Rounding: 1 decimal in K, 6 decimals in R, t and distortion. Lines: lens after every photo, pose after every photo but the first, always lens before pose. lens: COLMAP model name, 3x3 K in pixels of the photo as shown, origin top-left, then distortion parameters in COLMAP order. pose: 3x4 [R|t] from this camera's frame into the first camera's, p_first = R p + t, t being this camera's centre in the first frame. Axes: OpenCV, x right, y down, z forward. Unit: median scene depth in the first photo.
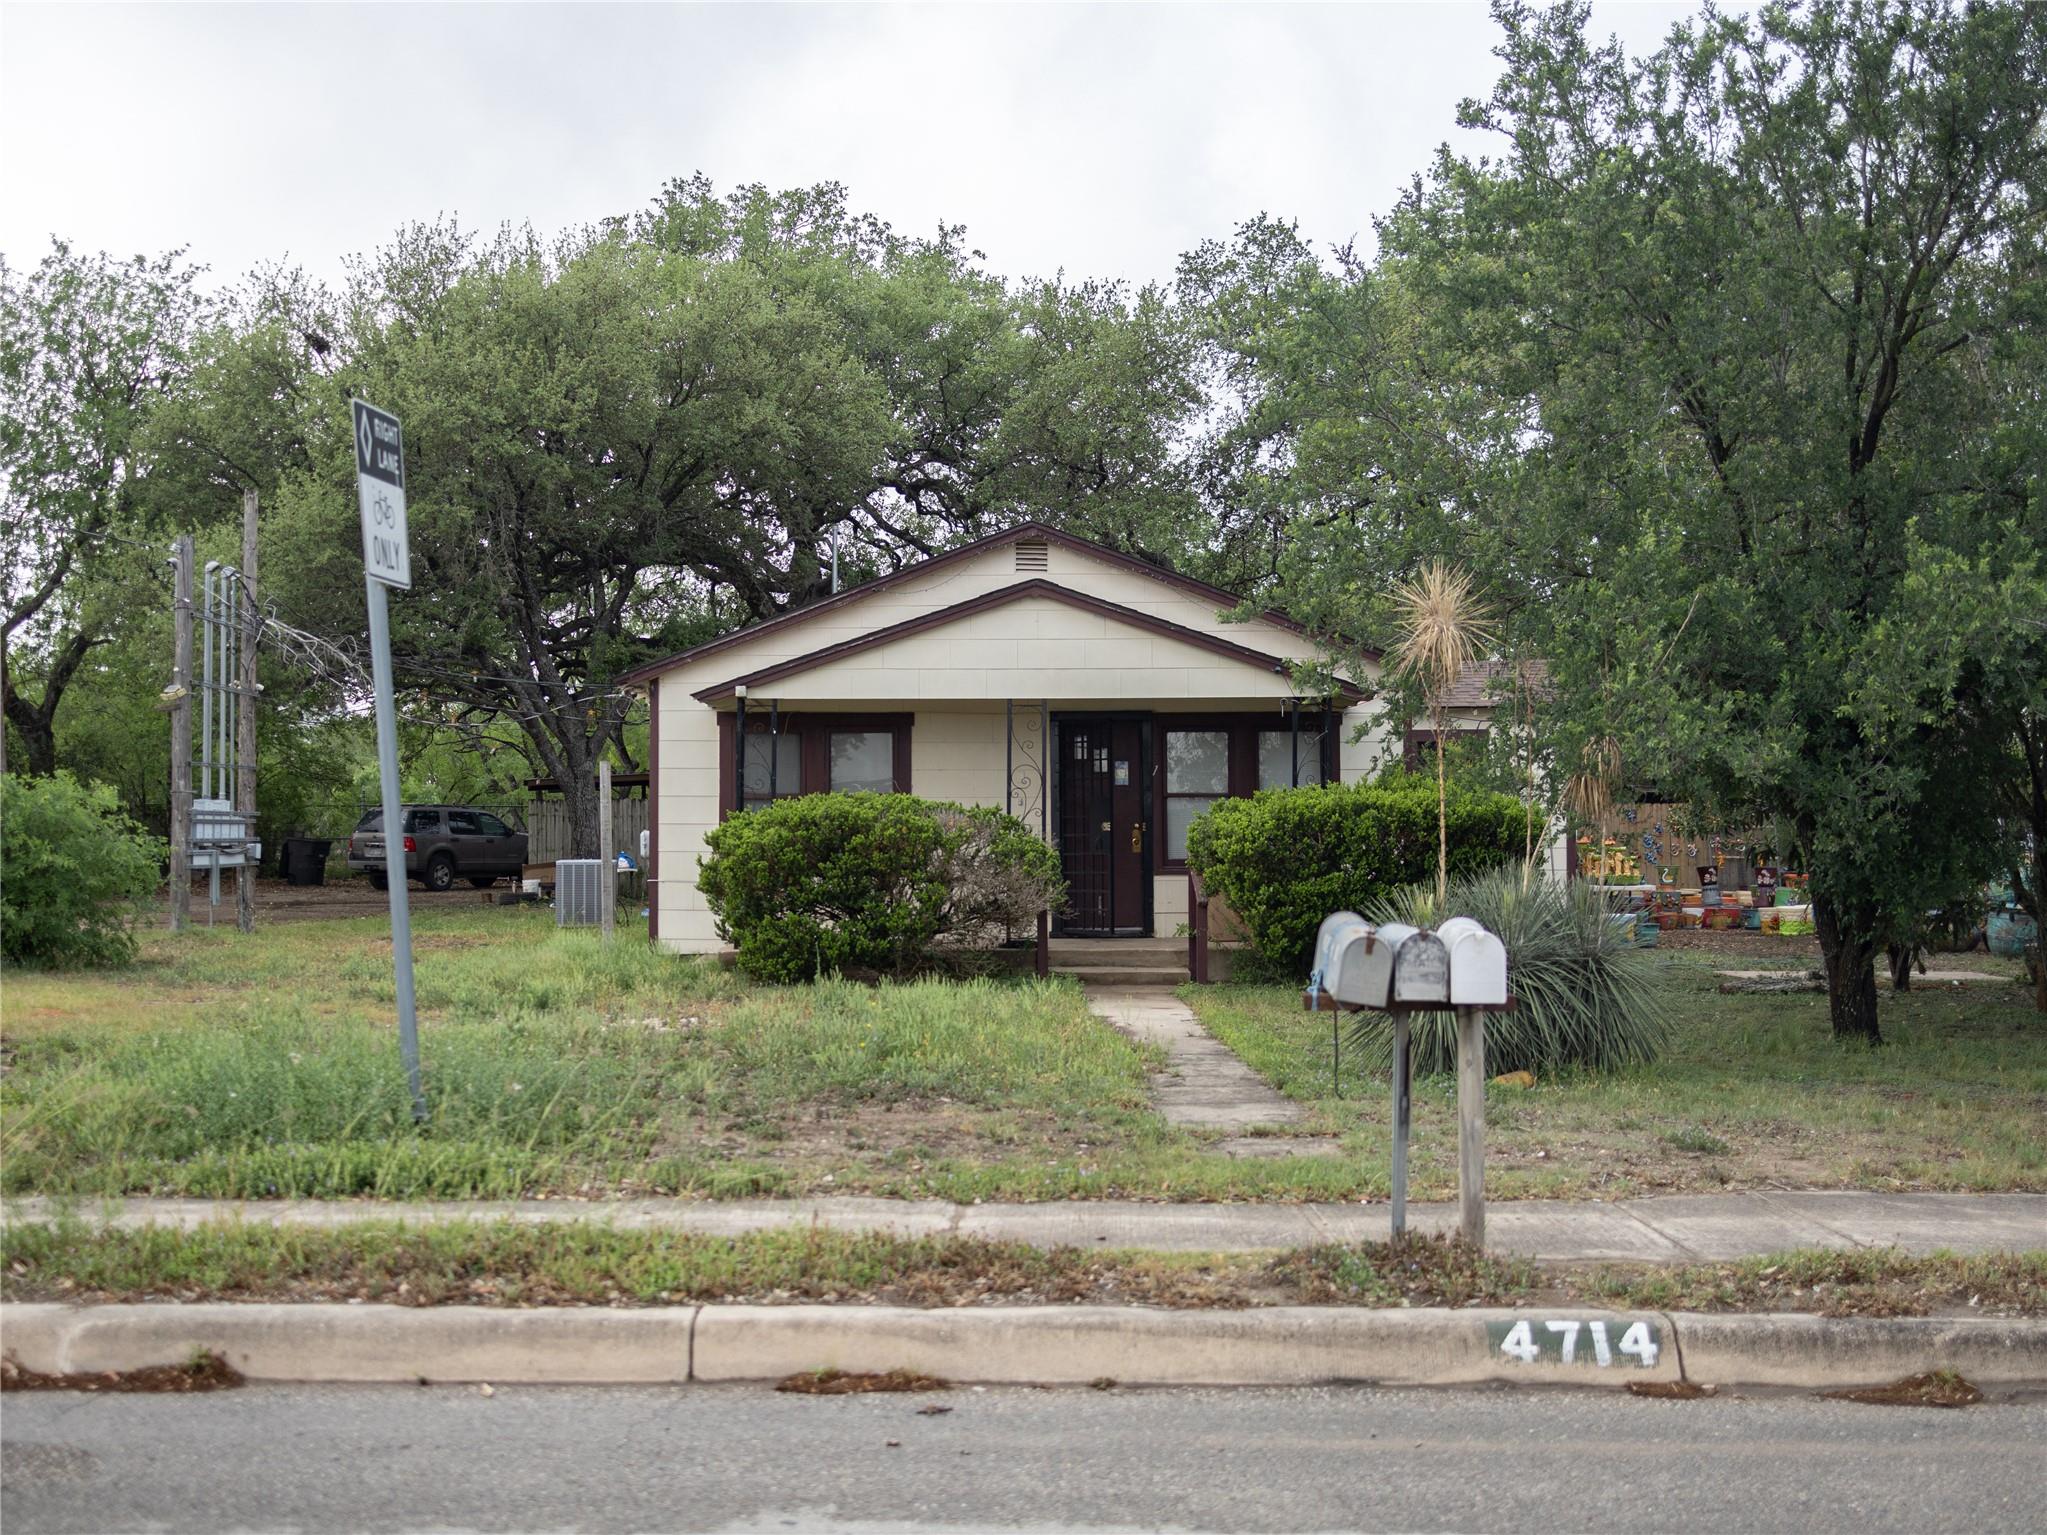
lens RADIAL K [[2129.5, 0, 970.8], [0, 2129.5, 733.6], [0, 0, 1]] dist [0.001933, -0.000226]
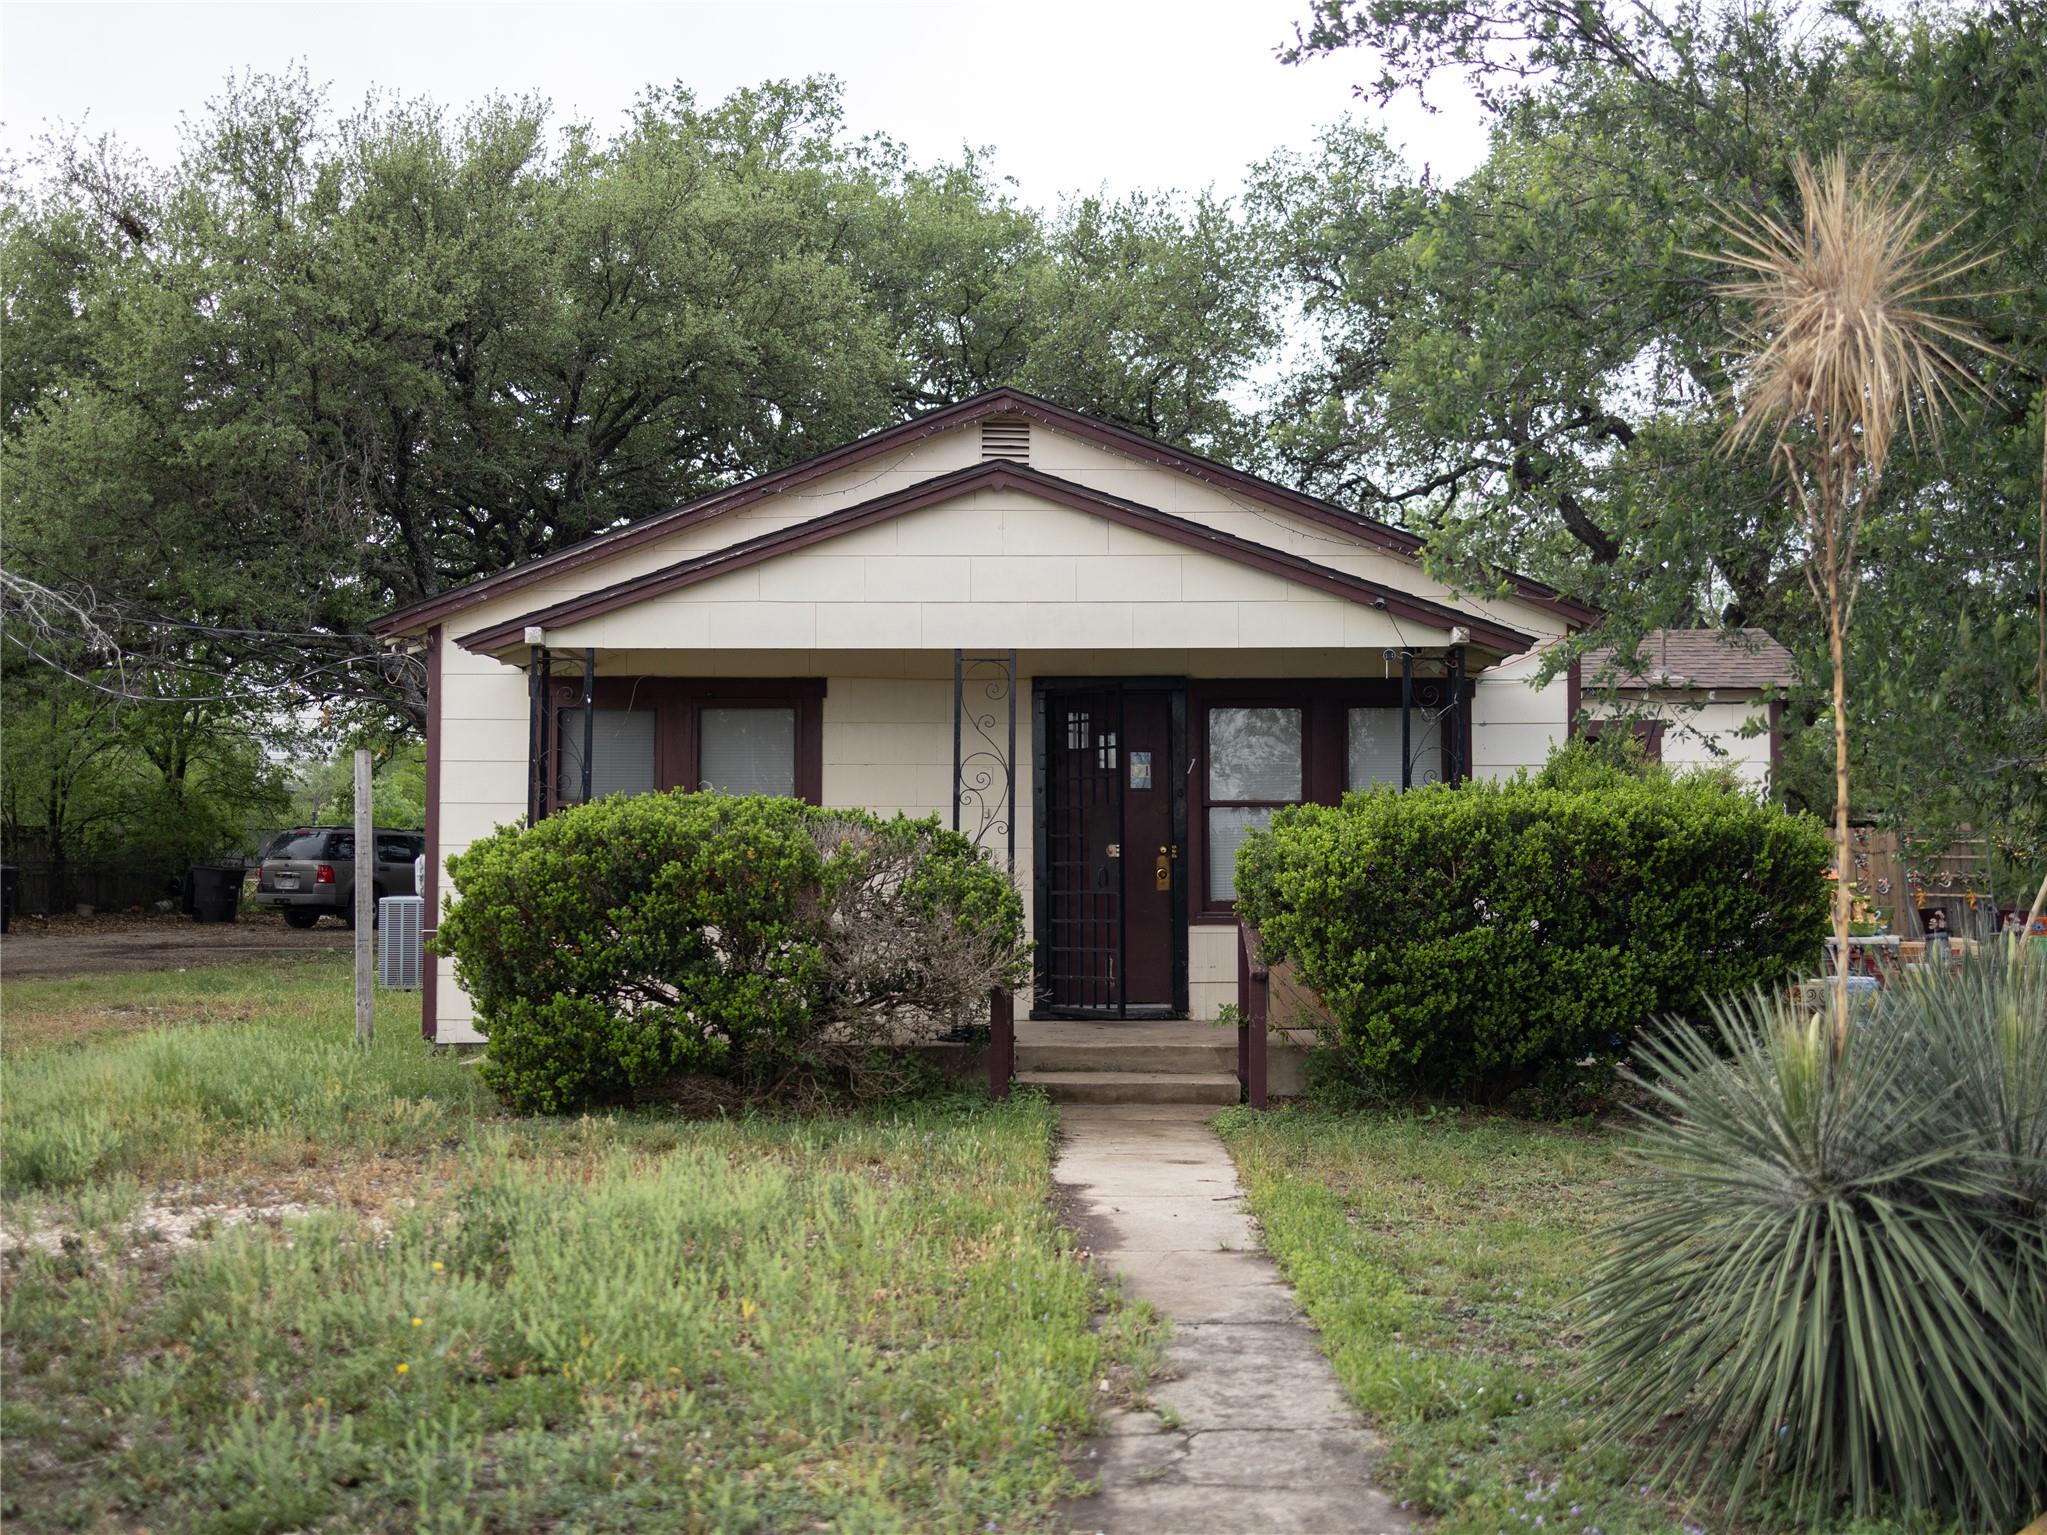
lens RADIAL K [[2215.8, 0, 1031.0], [0, 2215.8, 722.5], [0, 0, 1]] dist [0.003904, -0.003303]
pose [[0.999991, 0.002638, -0.003272, 0.039752], [-0.002692, 0.999857, -0.016694, 0.015656], [0.003228, 0.016703, 0.999855, 0.317505]]
